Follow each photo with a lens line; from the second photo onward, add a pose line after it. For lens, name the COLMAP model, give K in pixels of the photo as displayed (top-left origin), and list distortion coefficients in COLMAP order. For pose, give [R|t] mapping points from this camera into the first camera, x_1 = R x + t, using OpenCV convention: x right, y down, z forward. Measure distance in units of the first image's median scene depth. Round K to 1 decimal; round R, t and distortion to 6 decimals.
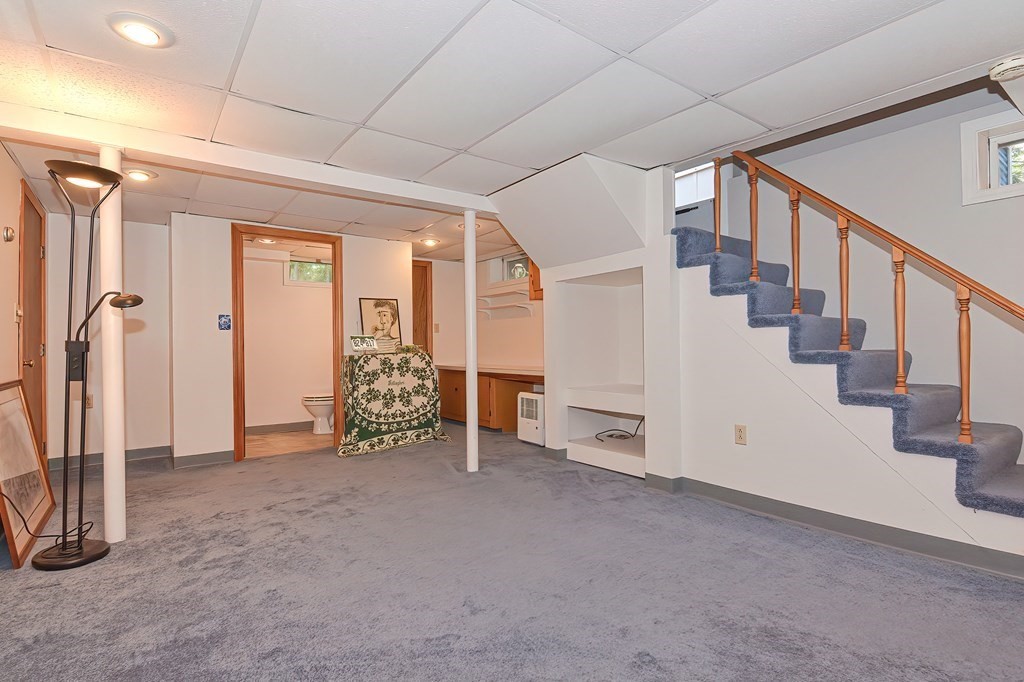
lens RADIAL K [[494.5, 0, 508.3], [0, 494.5, 342.3], [0, 0, 1]] dist [0.004839, -0.009312]
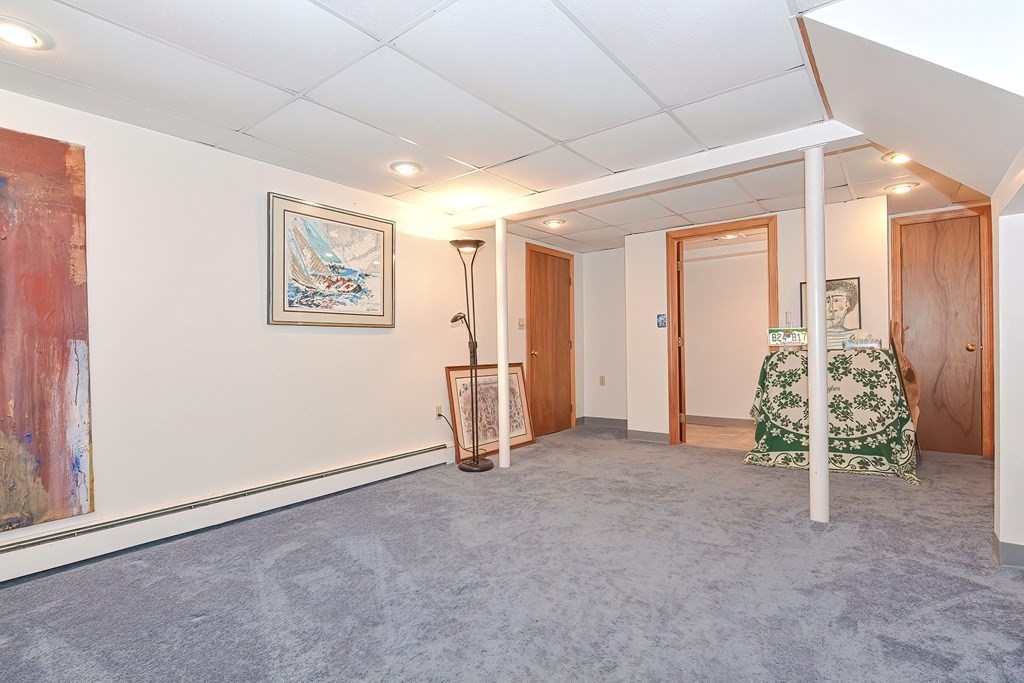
lens RADIAL K [[494.5, 0, 509.3], [0, 494.5, 342.1], [0, 0, 1]] dist [0.004839, -0.009312]
pose [[0.266374, -0.000429, -0.963870, 0.402777], [0.019327, 0.999801, 0.004896, -0.003460], [0.963676, -0.019933, 0.266330, 0.326250]]
